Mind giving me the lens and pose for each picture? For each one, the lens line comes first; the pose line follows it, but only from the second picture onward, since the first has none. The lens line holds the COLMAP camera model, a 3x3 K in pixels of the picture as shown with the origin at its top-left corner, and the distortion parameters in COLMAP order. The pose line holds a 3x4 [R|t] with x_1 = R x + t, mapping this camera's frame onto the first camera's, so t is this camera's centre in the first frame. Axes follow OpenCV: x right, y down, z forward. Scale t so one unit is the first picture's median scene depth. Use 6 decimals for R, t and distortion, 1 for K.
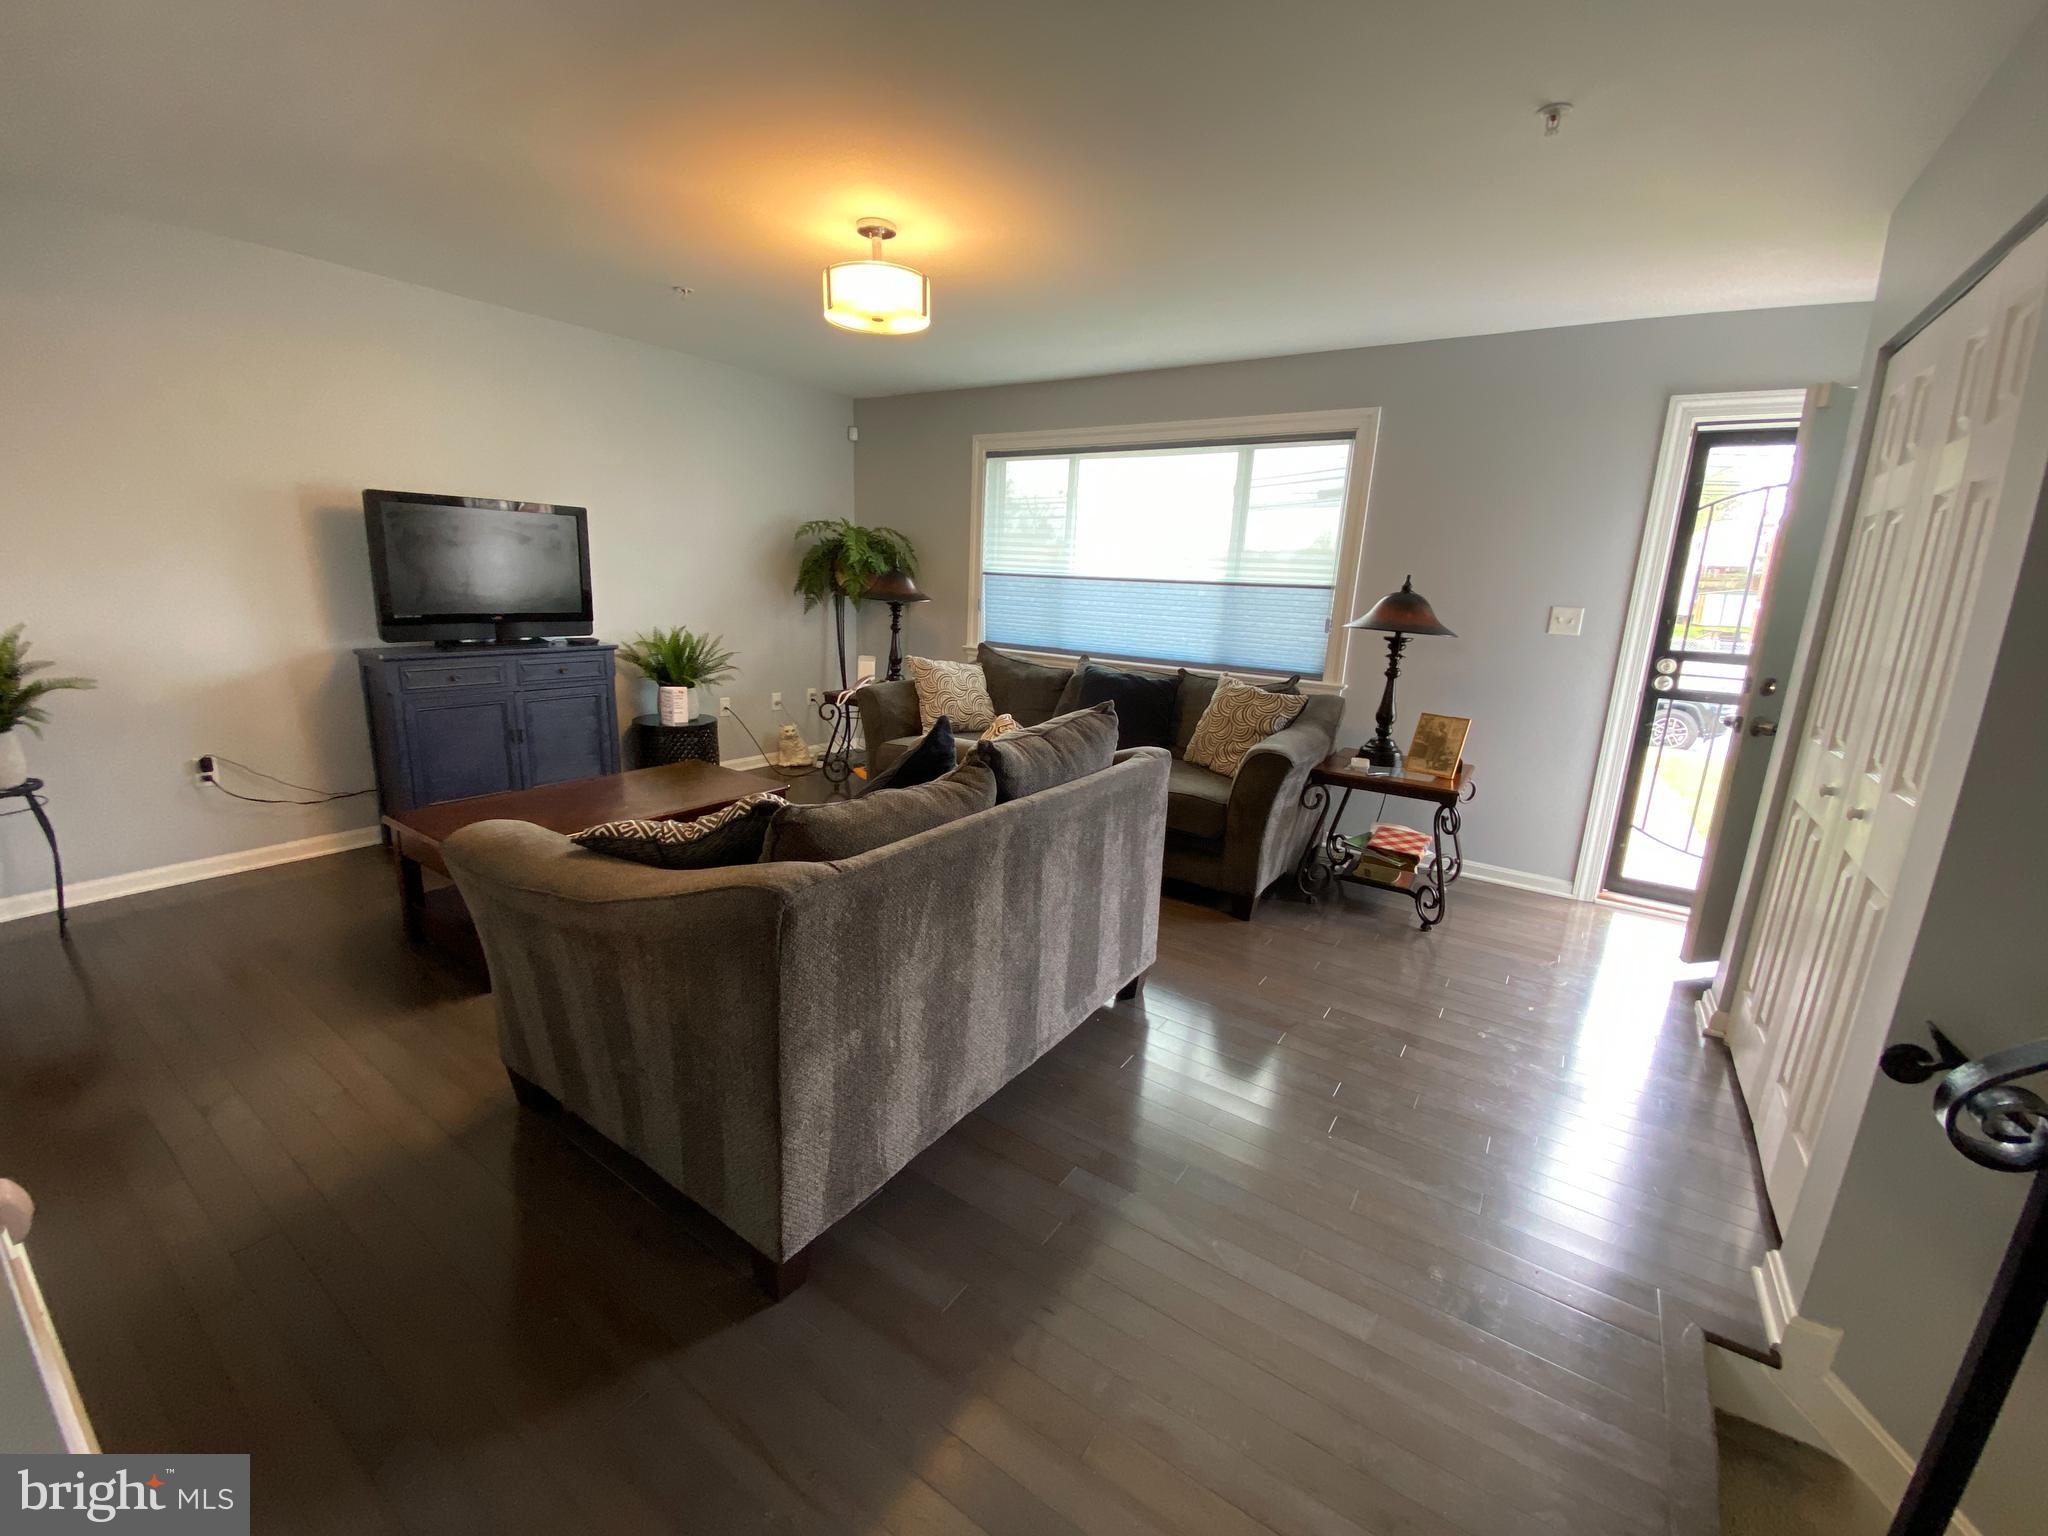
lens RADIAL K [[827.6, 0, 1024.6], [0, 827.6, 768.3], [0, 0, 1]] dist [0.034344, -0.027186]
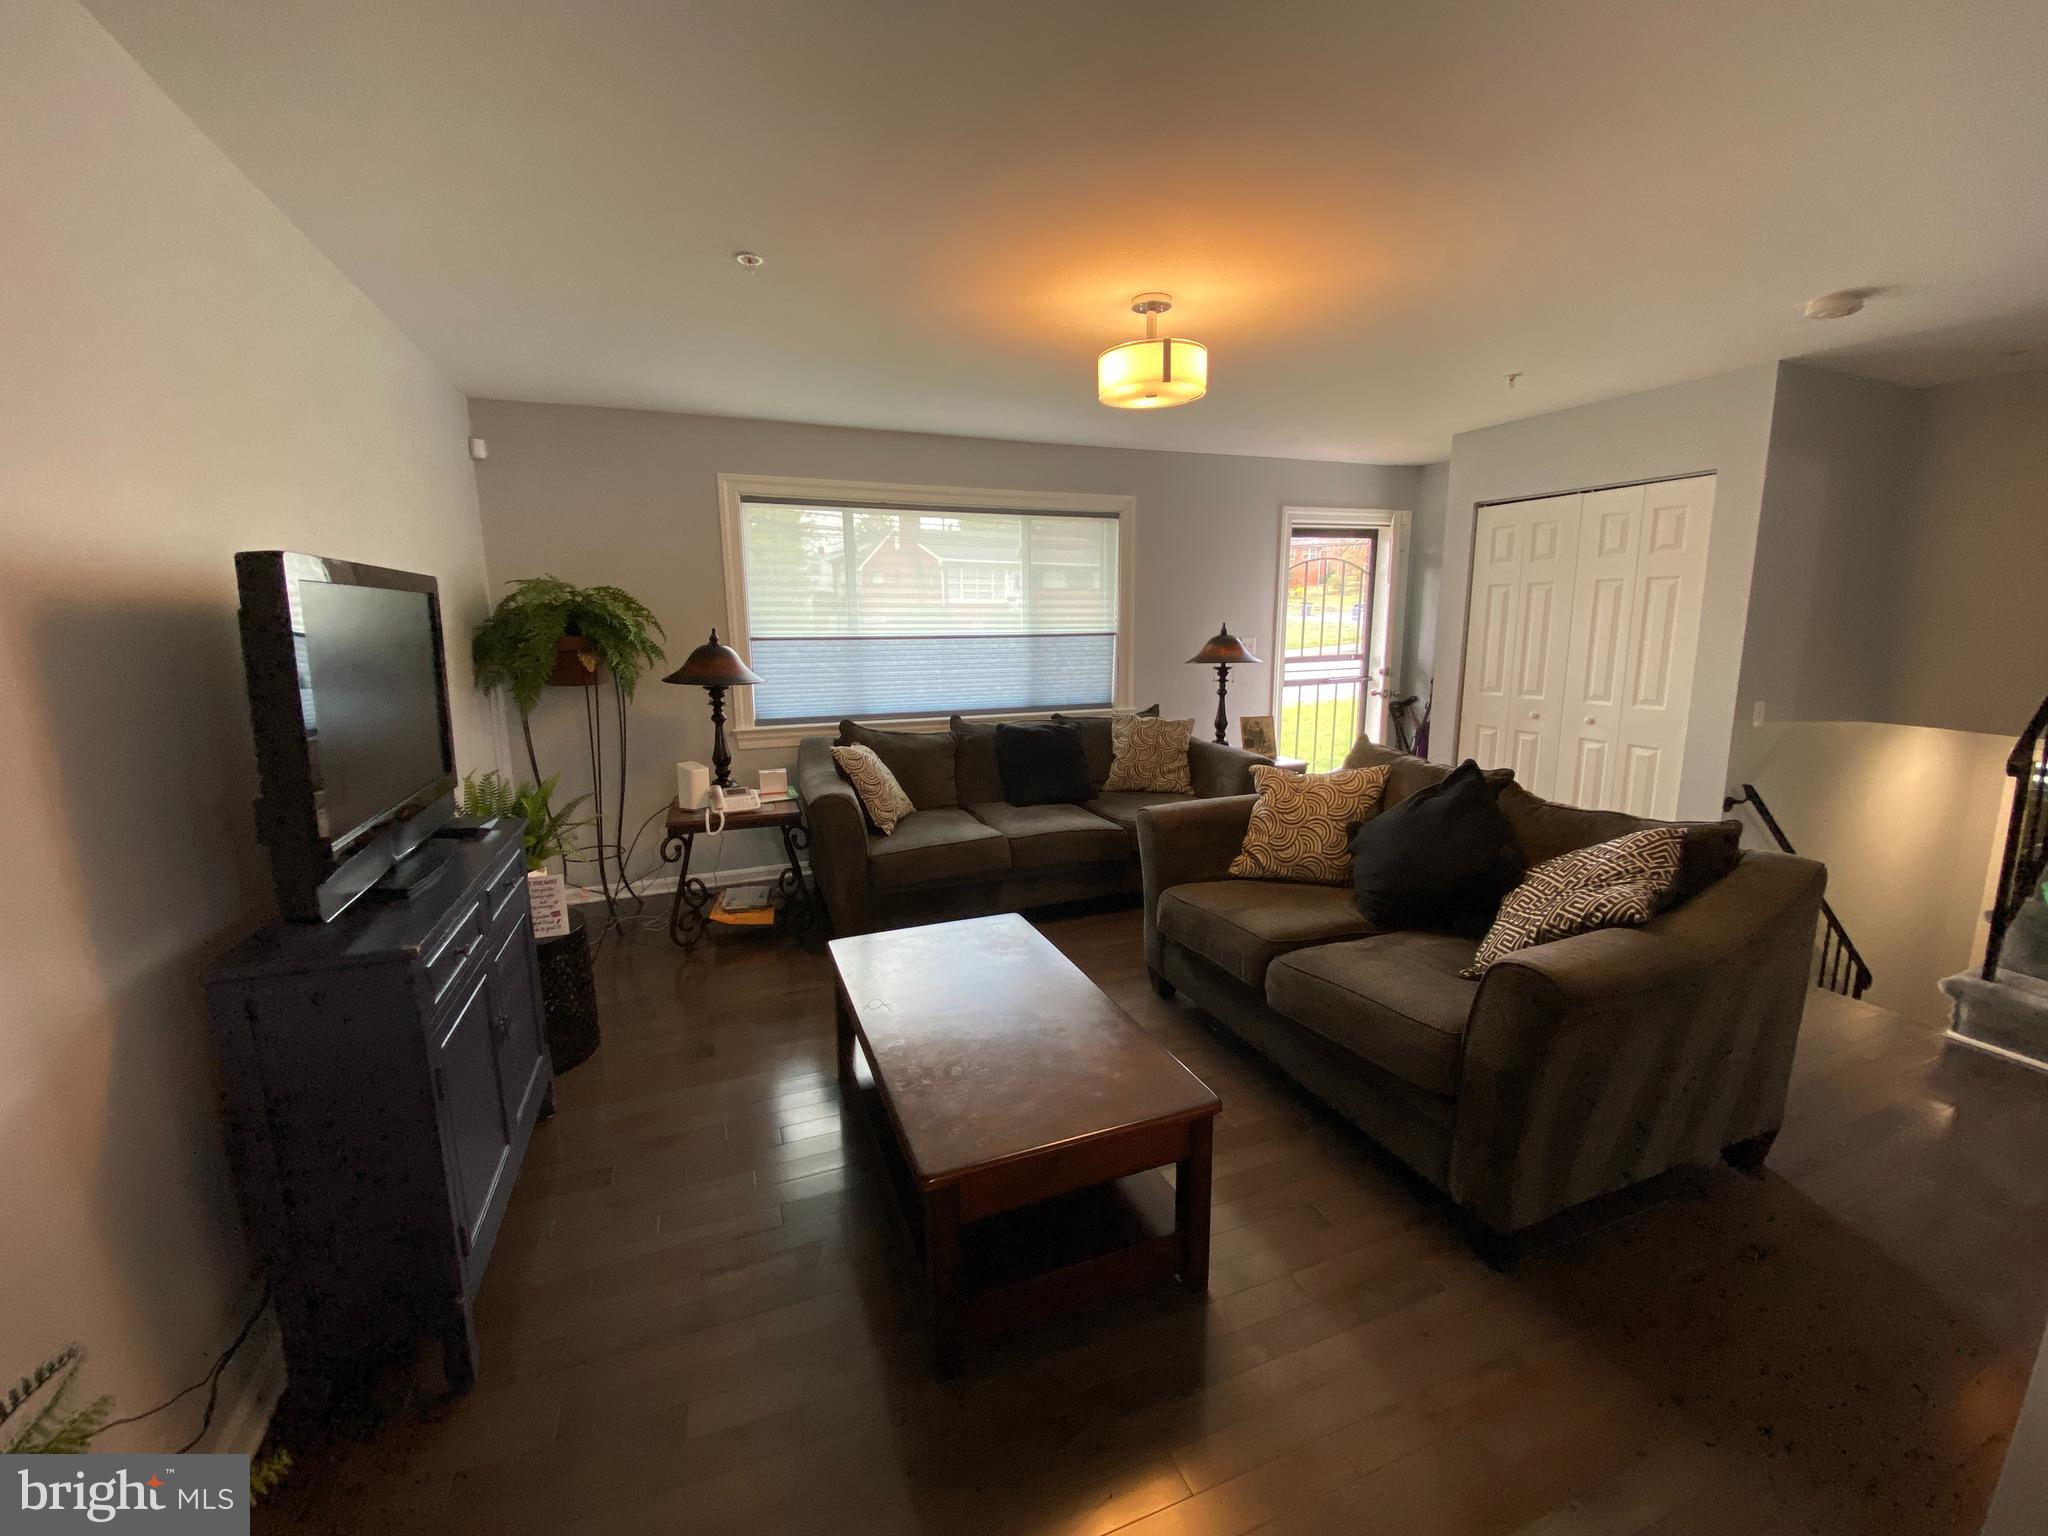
lens RADIAL K [[827.6, 0, 1024.6], [0, 827.6, 768.3], [0, 0, 1]] dist [0.034344, -0.027186]
pose [[0.550810, -0.189887, 0.812743, -0.737296], [0.223071, 0.971845, 0.075880, -0.141640], [-0.804268, 0.139504, 0.577660, 0.403947]]
